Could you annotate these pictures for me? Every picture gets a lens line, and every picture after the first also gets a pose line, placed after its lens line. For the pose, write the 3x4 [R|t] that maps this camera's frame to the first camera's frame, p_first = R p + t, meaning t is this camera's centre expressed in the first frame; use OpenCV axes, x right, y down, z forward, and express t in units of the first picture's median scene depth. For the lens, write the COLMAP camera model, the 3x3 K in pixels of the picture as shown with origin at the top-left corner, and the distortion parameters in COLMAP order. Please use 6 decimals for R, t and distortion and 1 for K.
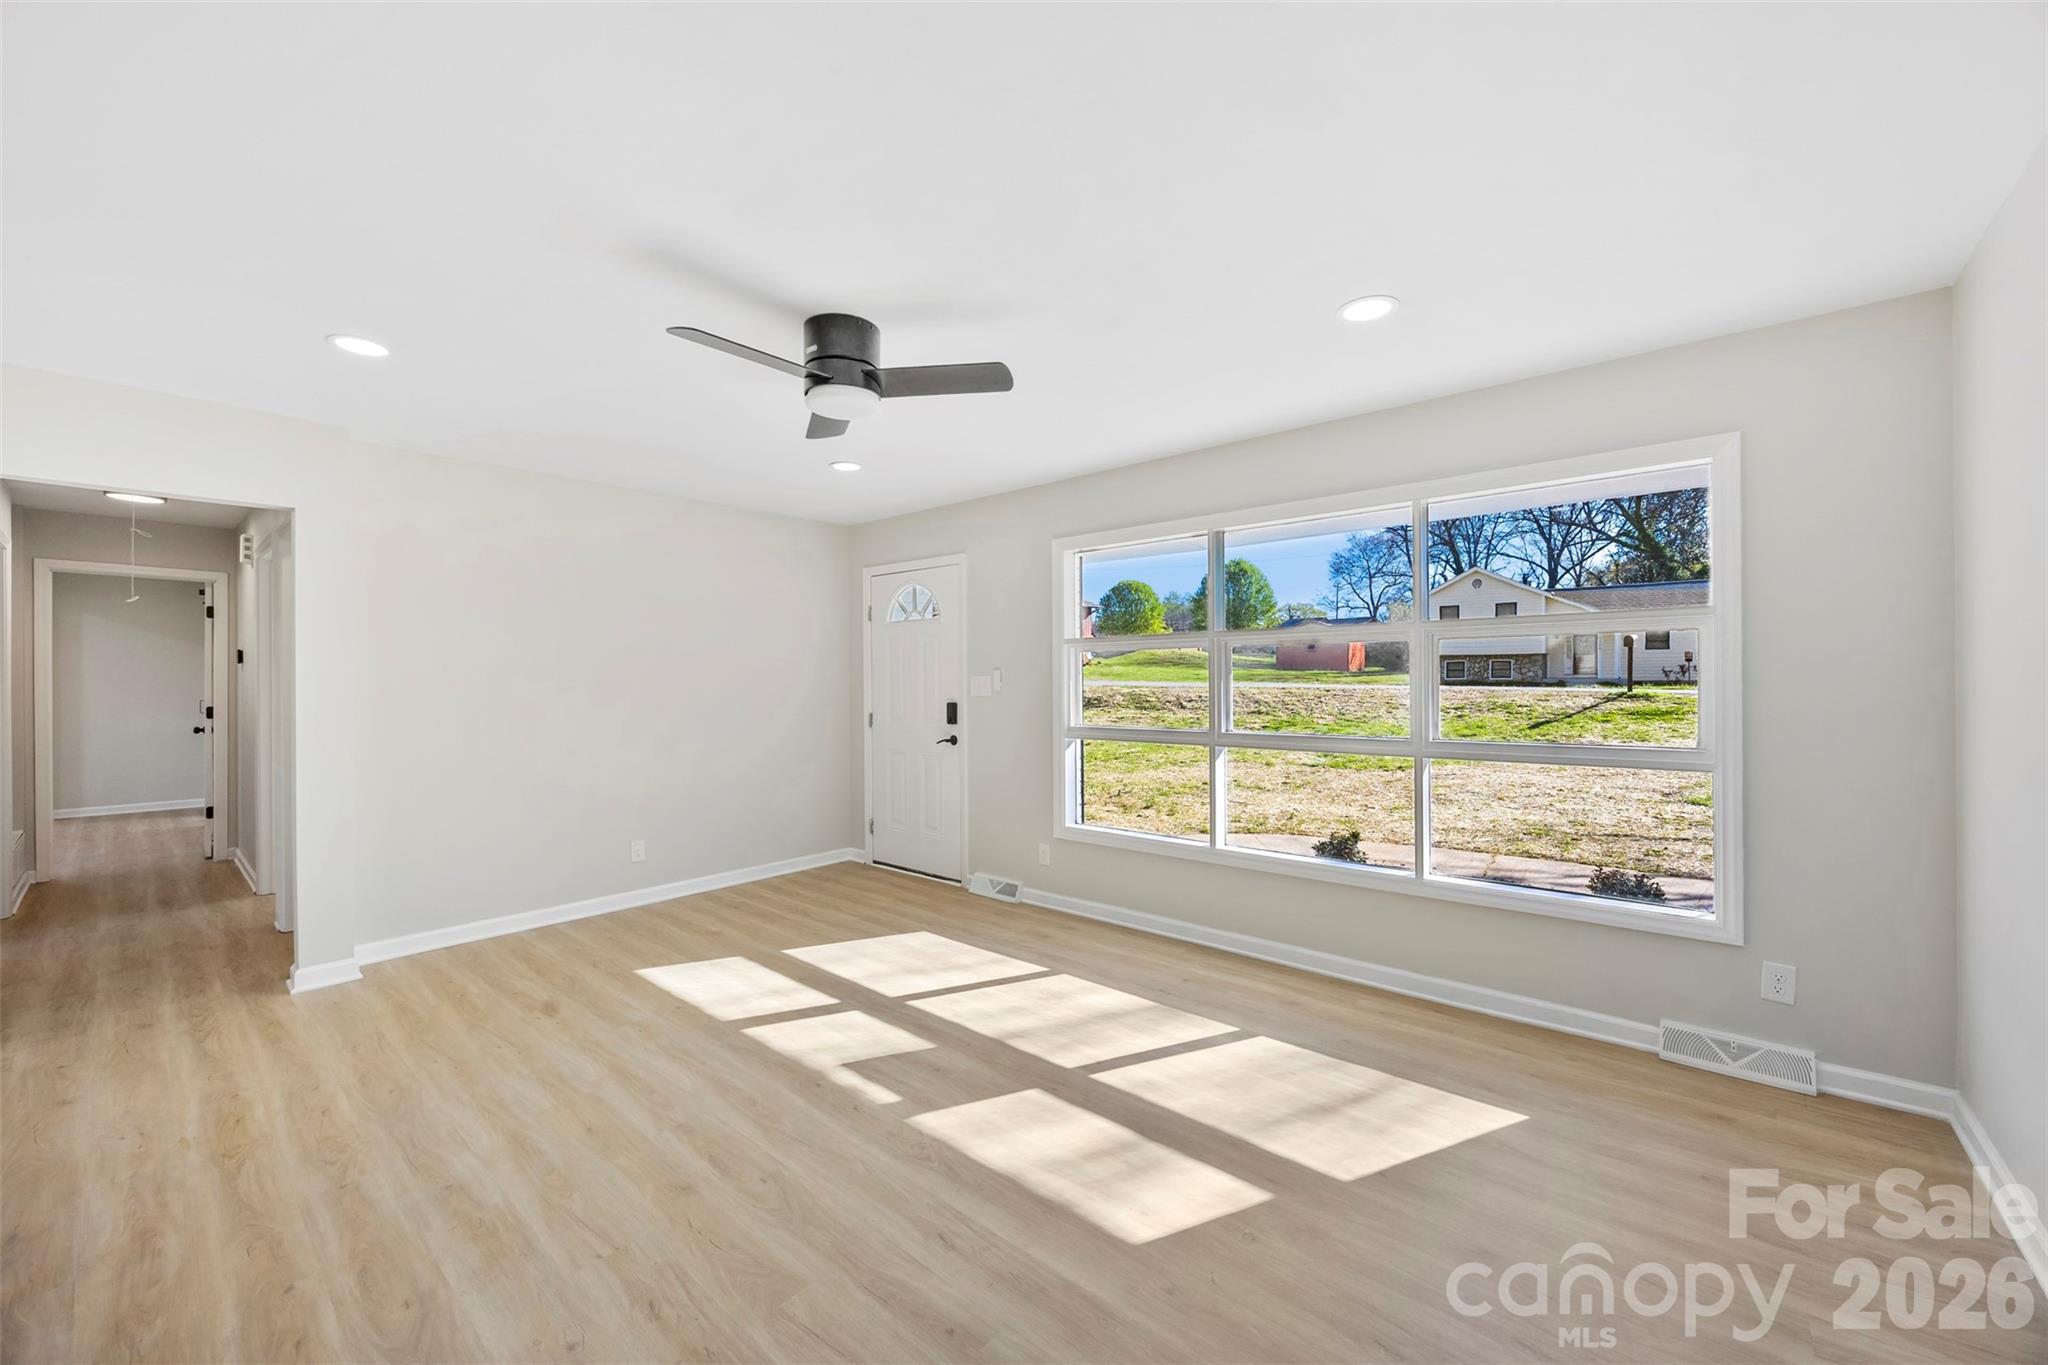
lens RADIAL K [[789.1, 0, 1021.8], [0, 789.1, 680.2], [0, 0, 1]] dist [0.001588, 0.000141]
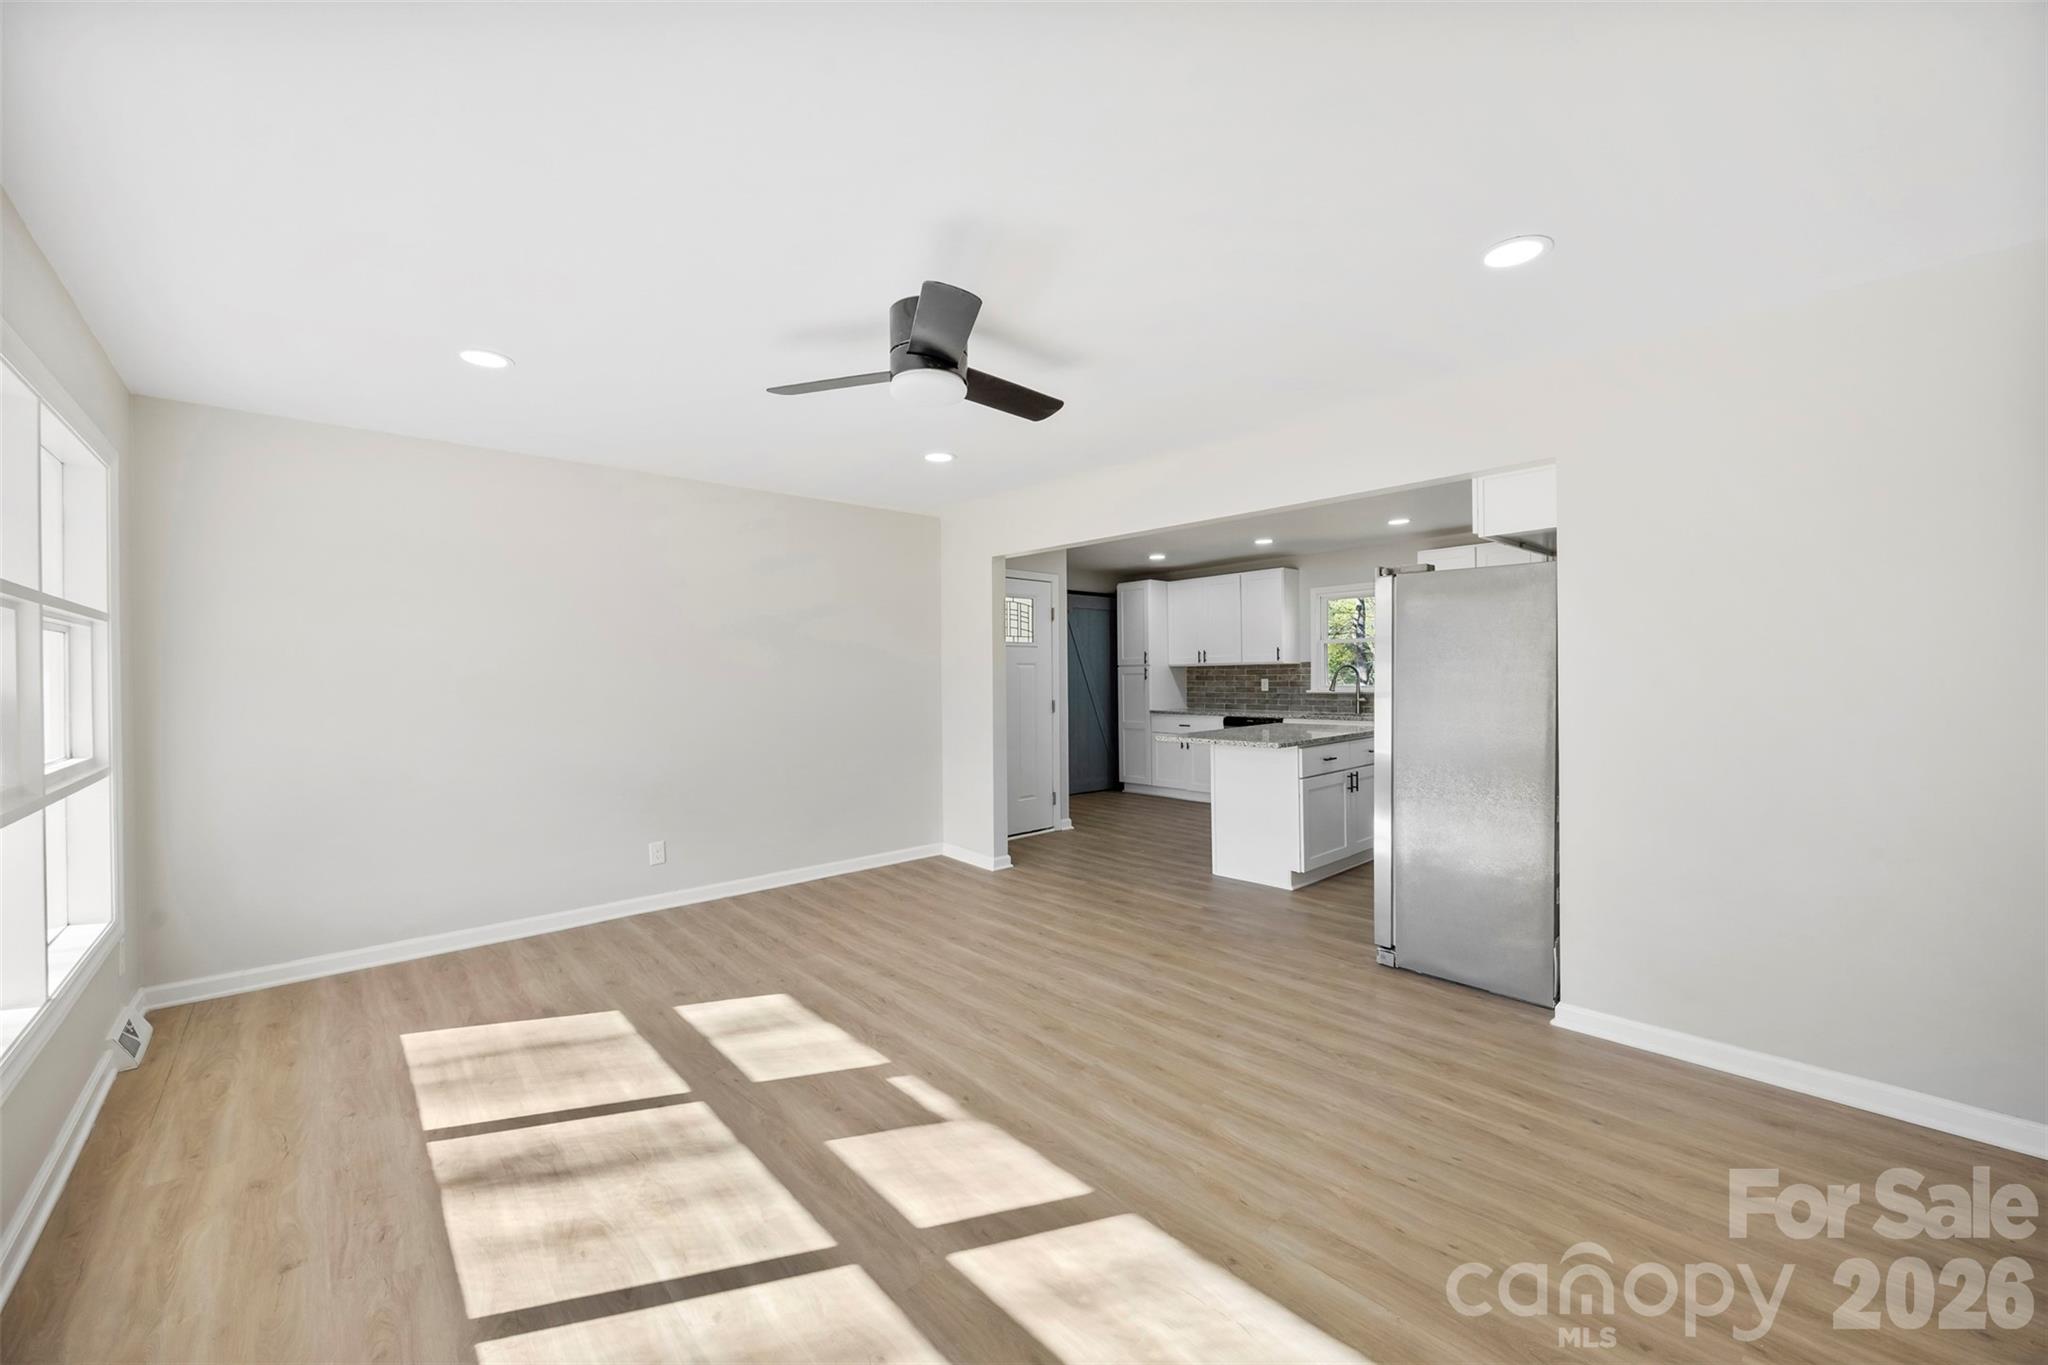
lens RADIAL K [[789.1, 0, 1034.8], [0, 789.1, 677.1], [0, 0, 1]] dist [0.001588, 0.000141]
pose [[-0.994465, 0.016123, 0.103822, -0.396723], [0.015761, 0.999867, -0.004307, 0.007008], [-0.103877, -0.002647, -0.994587, 1.721627]]
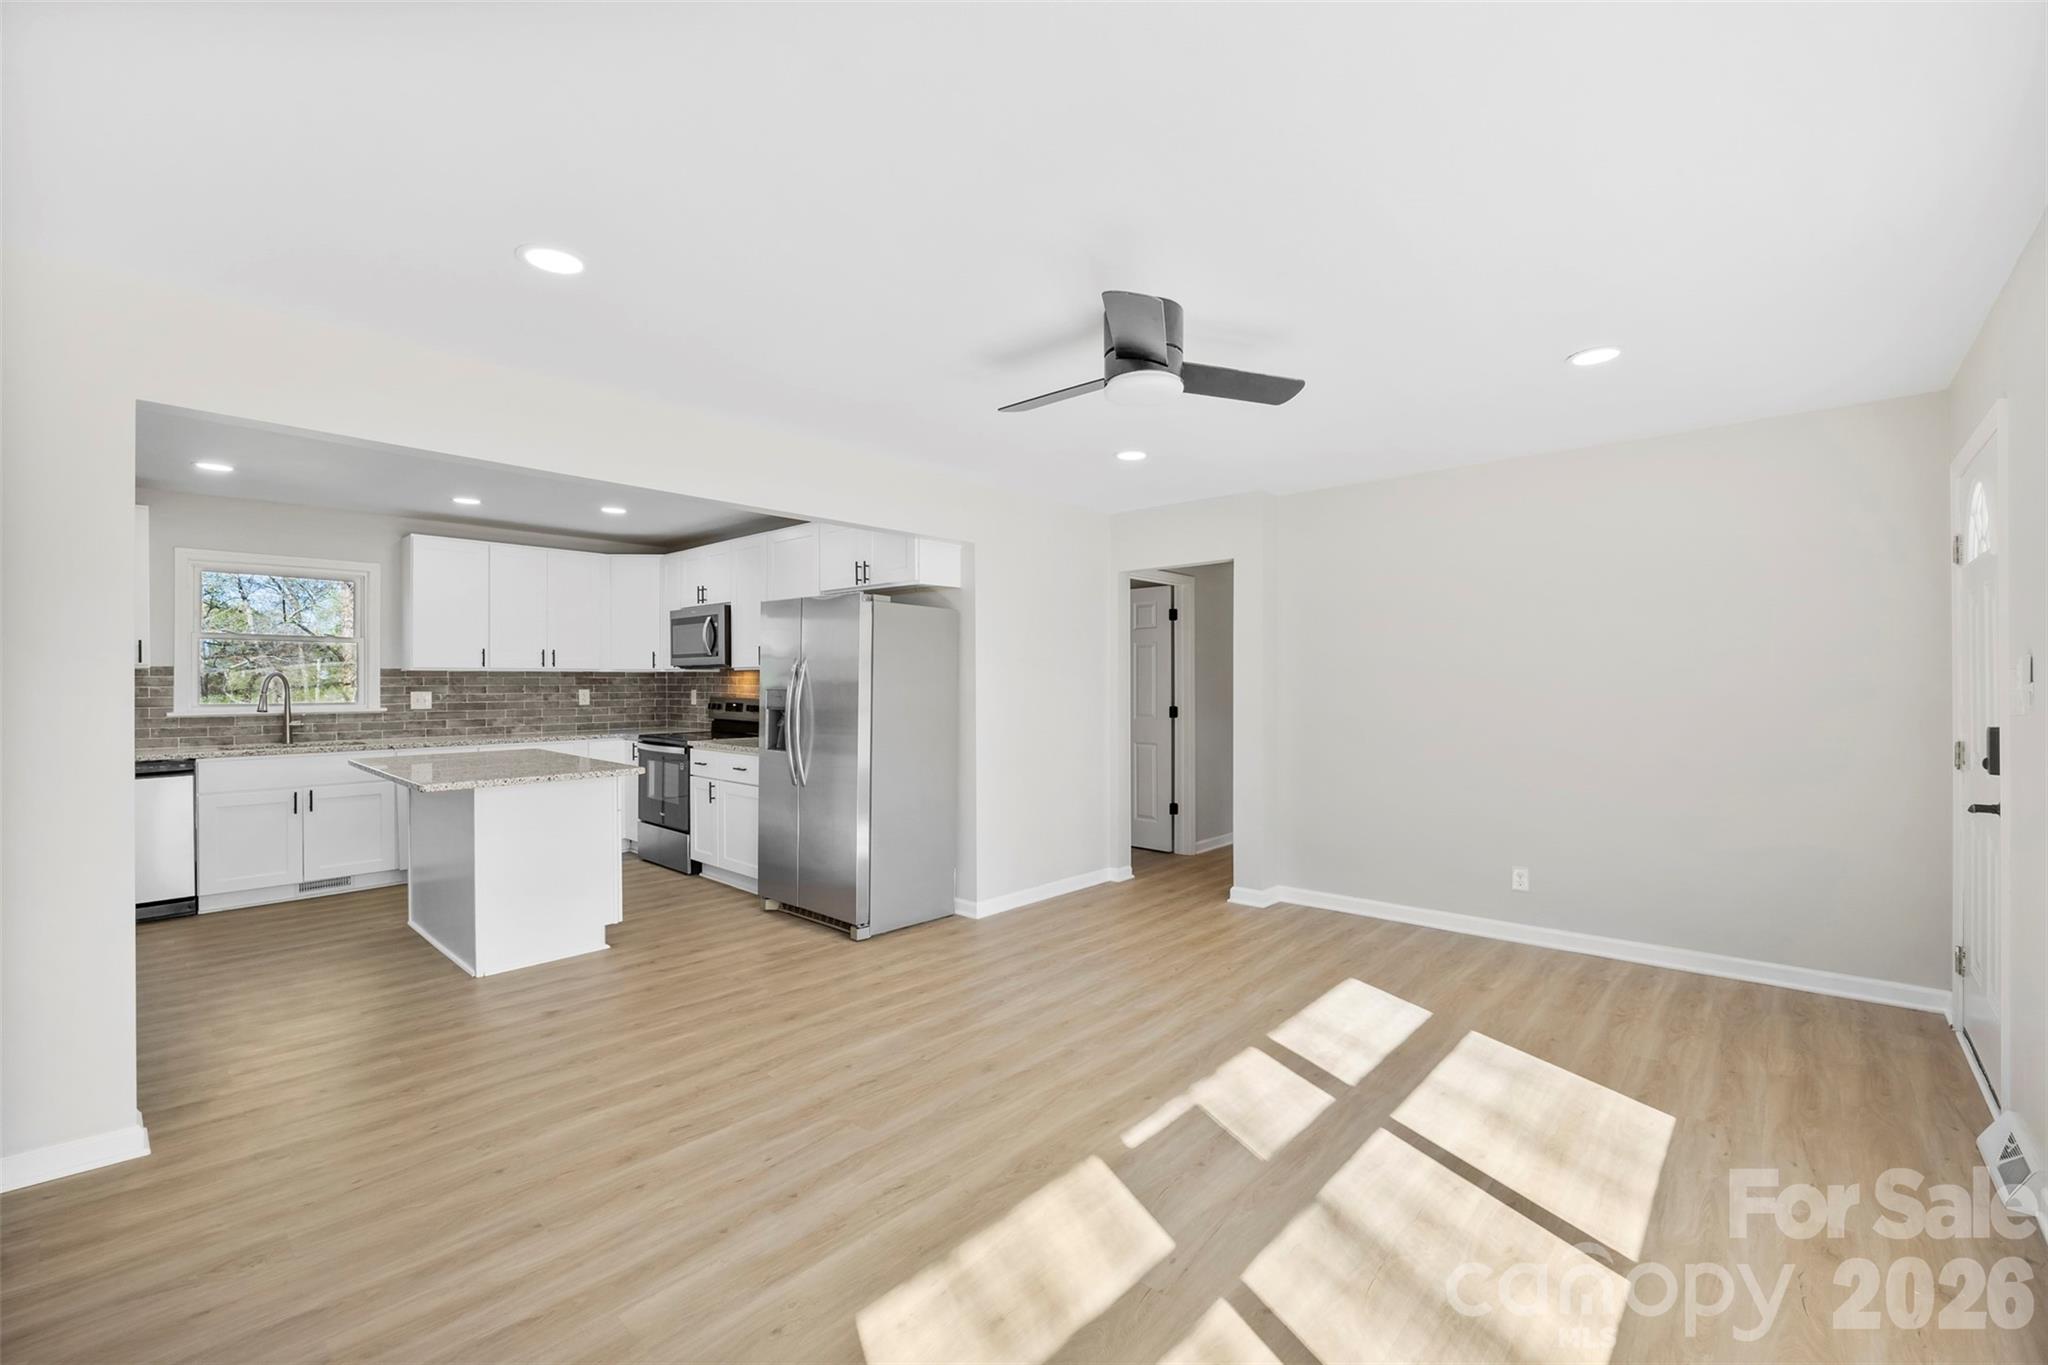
lens RADIAL K [[849.9, 0, 1035.4], [0, 849.9, 691.8], [0, 0, 1]] dist [-0.000334, 0.000245]
pose [[-0.001987, 0.010270, -0.999945, 0.688351], [0.005564, 0.999932, 0.010259, 0.004000], [0.999983, -0.005543, -0.002044, 0.766323]]
